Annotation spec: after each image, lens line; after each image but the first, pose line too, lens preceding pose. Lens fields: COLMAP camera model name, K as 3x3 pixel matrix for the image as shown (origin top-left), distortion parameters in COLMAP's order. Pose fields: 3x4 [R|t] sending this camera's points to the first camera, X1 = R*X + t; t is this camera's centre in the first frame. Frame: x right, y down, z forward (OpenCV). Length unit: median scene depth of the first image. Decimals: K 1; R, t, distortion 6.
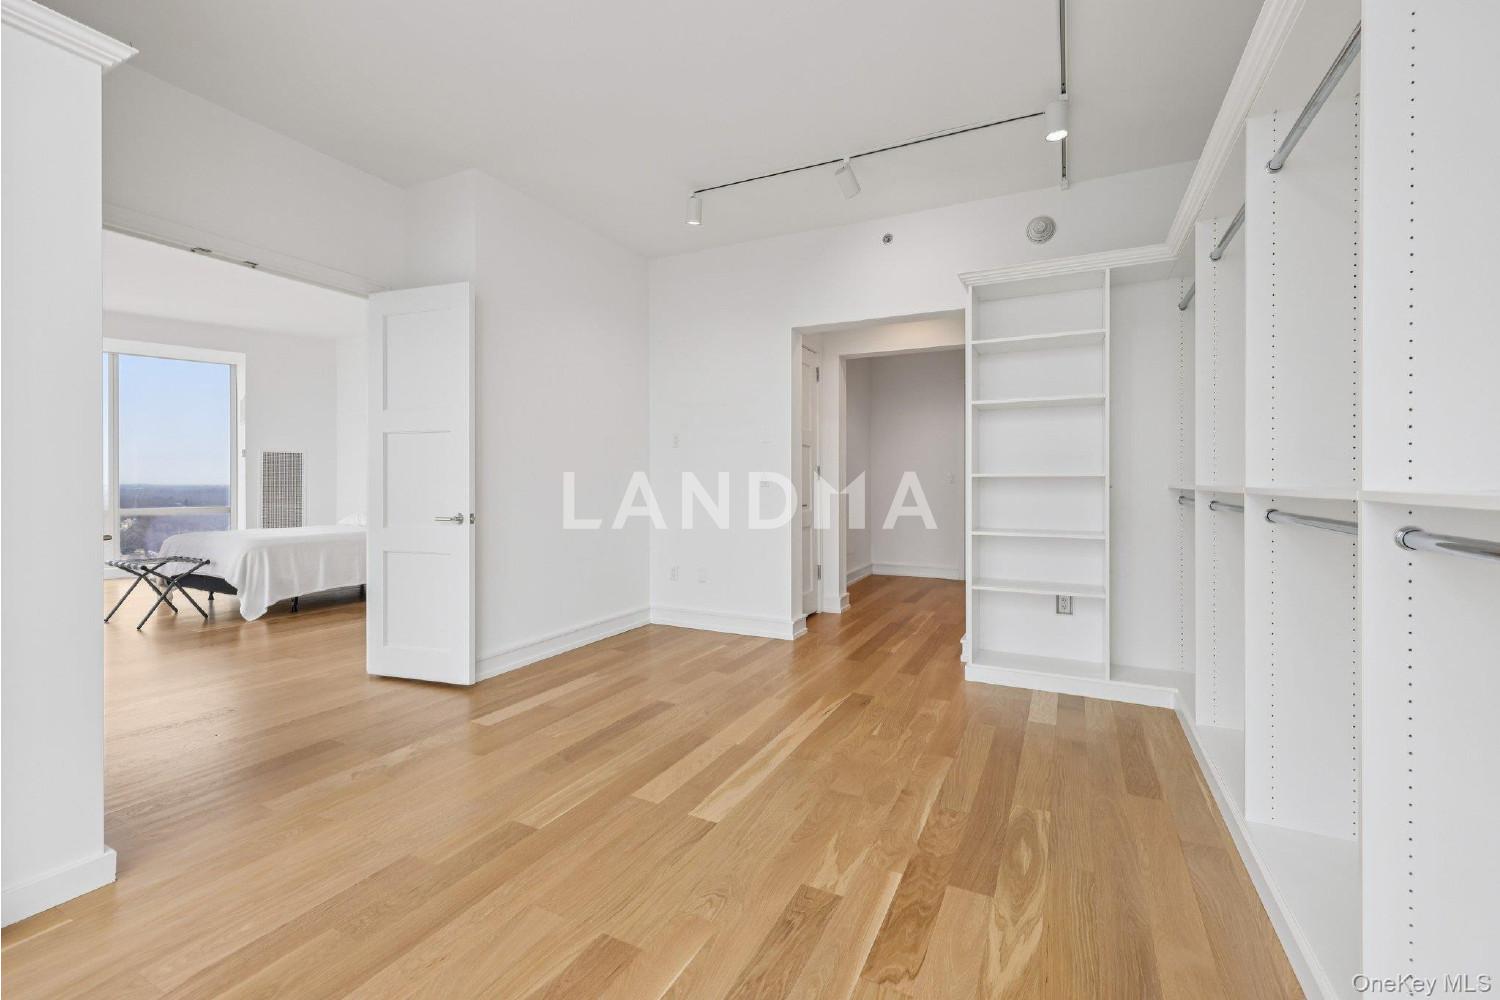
lens RADIAL K [[612.7, 0, 752.1], [0, 612.7, 490.0], [0, 0, 1]] dist [-0.002627, -0.000121]
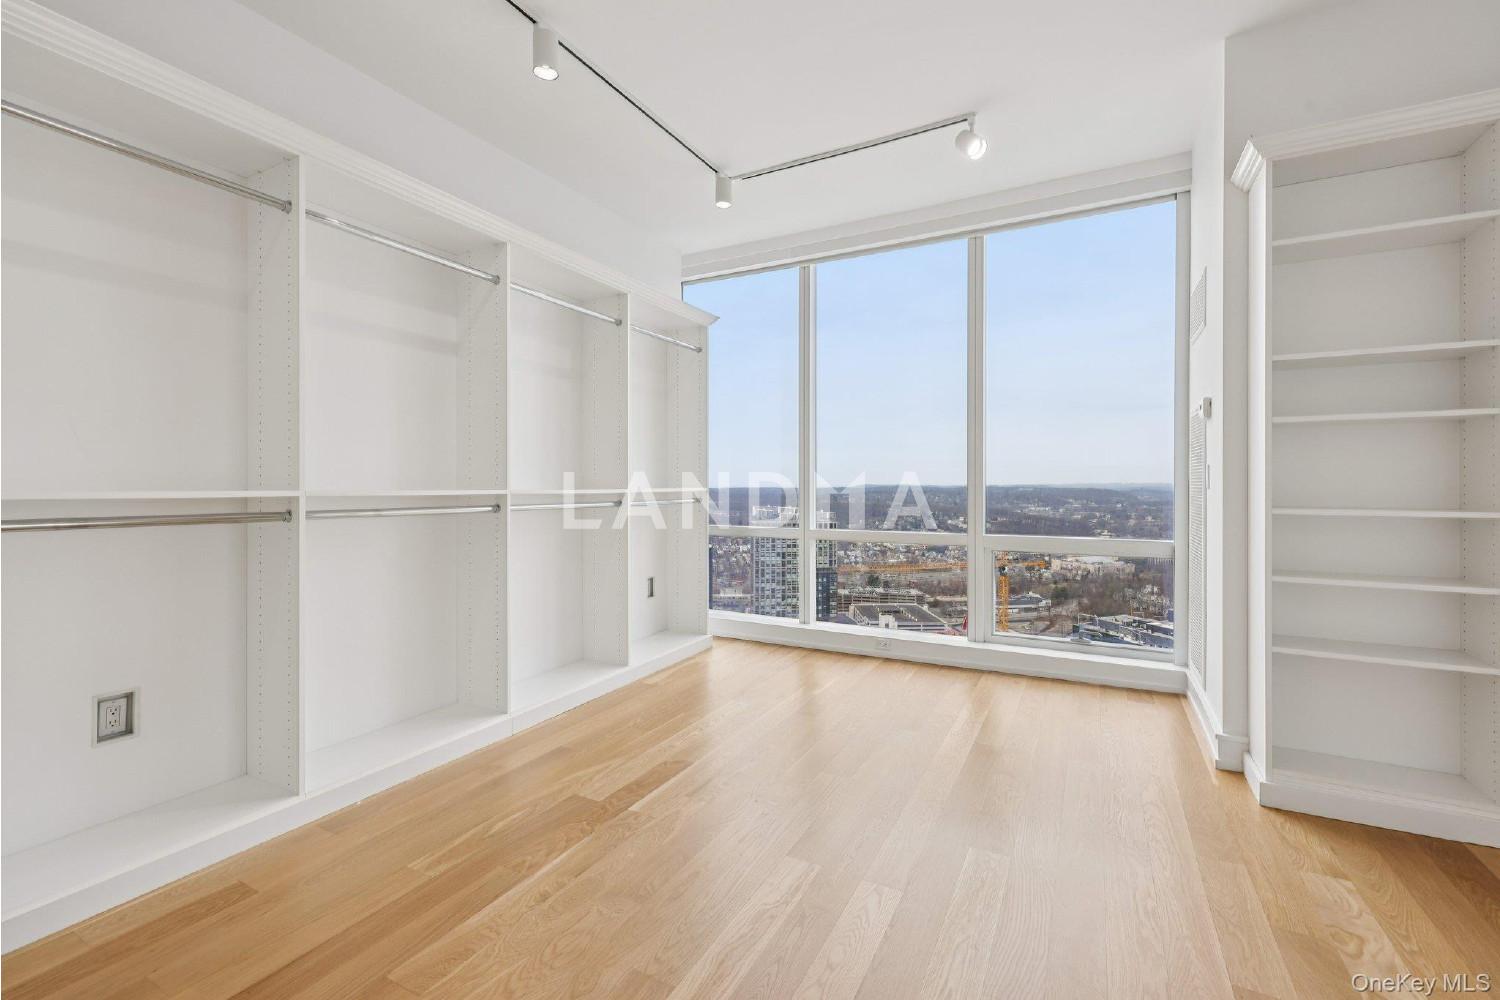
lens RADIAL K [[612.7, 0, 750.9], [0, 612.7, 493.6], [0, 0, 1]] dist [-0.002627, -0.000121]
pose [[-0.999670, 0.000362, 0.025698, -0.027159], [0.000759, 0.999880, 0.015462, -0.018558], [-0.025689, 0.015477, -0.999550, 1.856832]]
